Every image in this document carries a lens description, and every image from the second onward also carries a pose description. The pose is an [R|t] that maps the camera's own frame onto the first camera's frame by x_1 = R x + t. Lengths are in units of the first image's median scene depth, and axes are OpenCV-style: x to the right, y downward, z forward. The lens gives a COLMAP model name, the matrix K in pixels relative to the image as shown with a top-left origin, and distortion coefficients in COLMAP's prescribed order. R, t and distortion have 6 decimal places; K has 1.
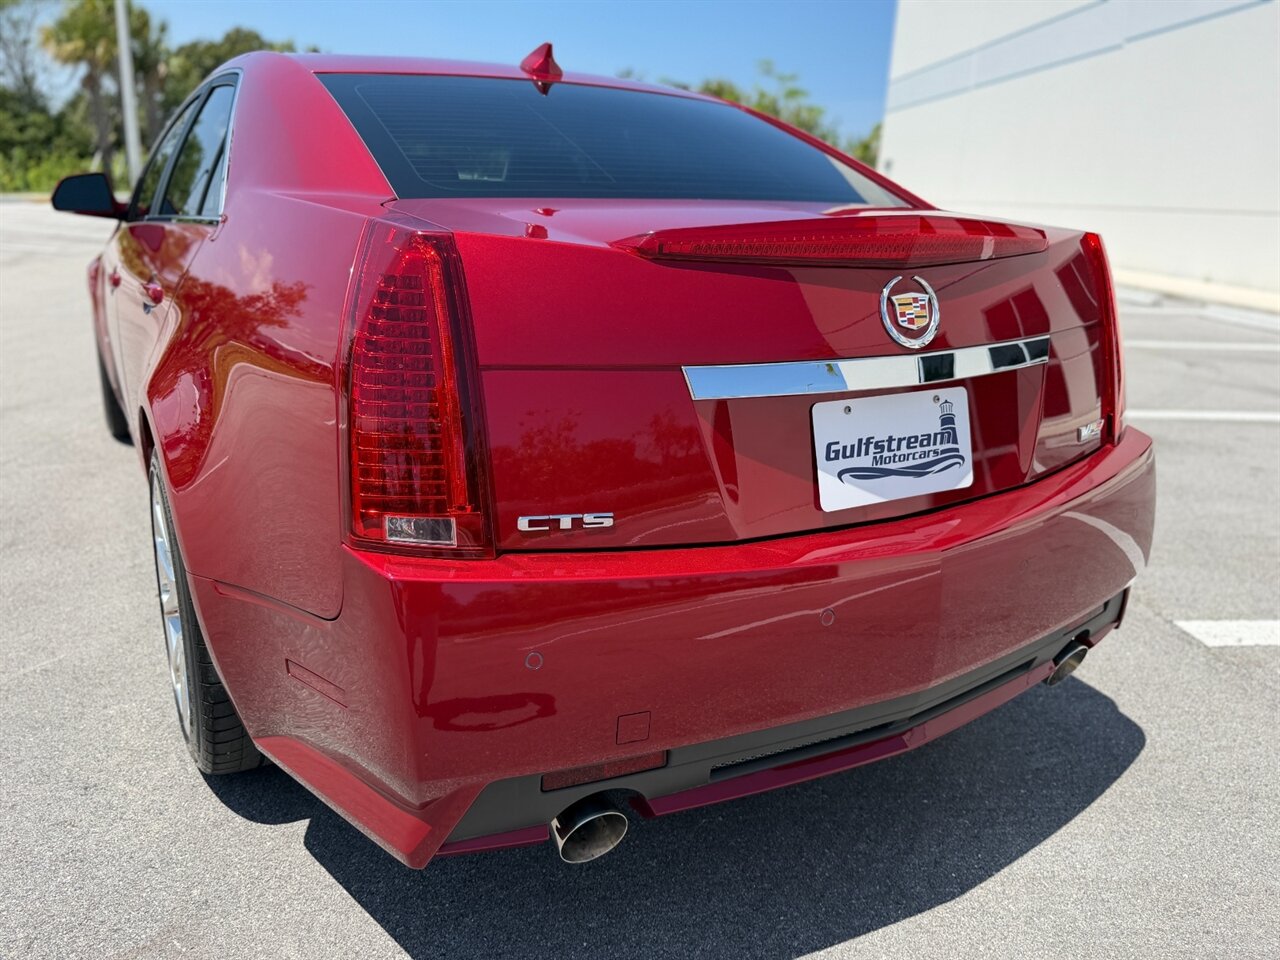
lens RADIAL K [[947.8, 0, 637.8], [0, 947.8, 480.5], [0, 0, 1]] dist [0.010520, -0.024699]
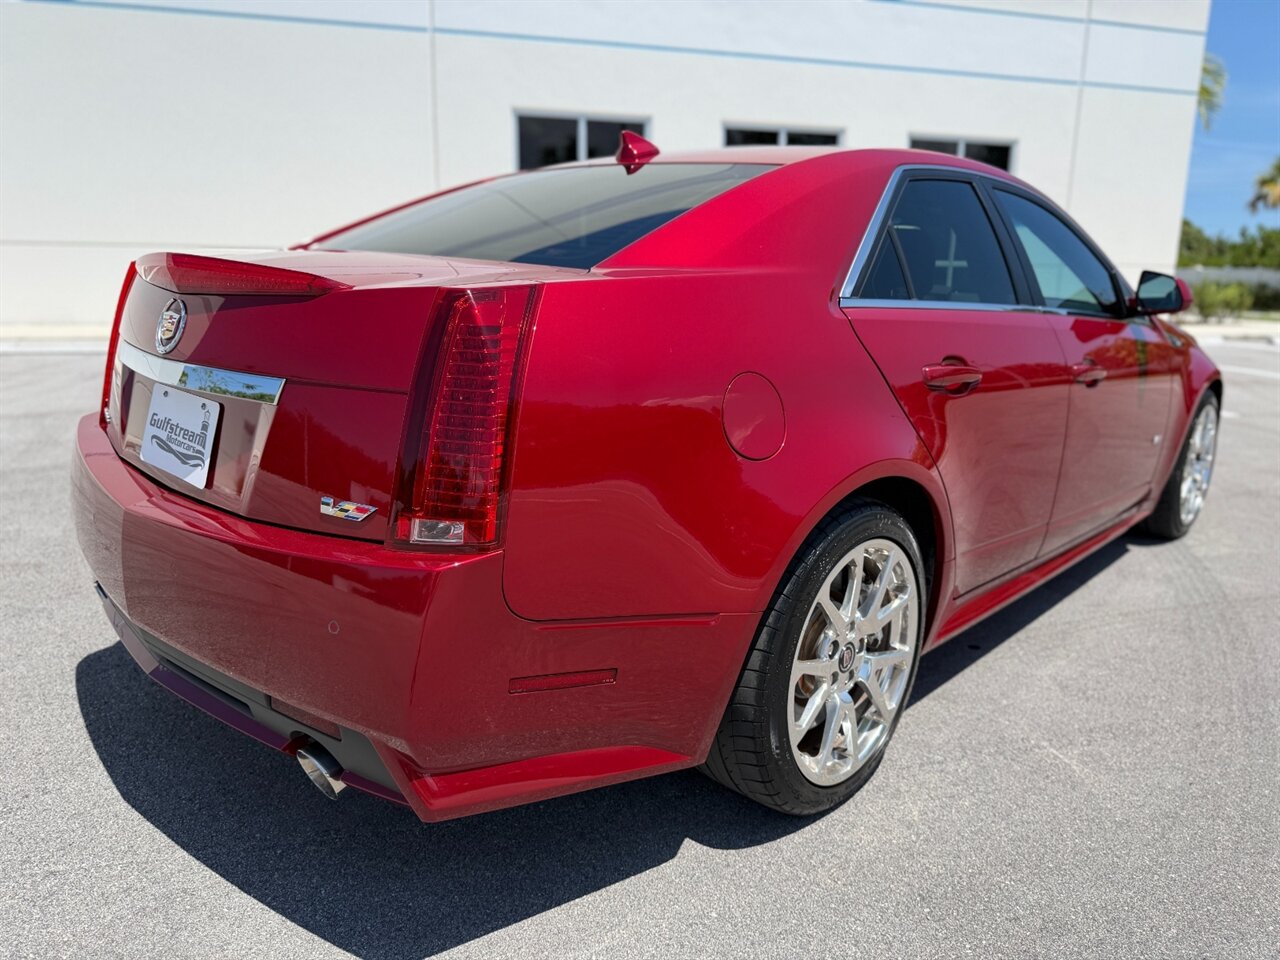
lens RADIAL K [[910.4, 0, 638.2], [0, 910.4, 479.7], [0, 0, 1]] dist [0.001894, -0.009624]
pose [[0.256273, 0.211731, -0.943130, 1.558500], [-0.304112, 0.943827, 0.129252, -0.314449], [0.917518, 0.253693, 0.306268, 1.187162]]
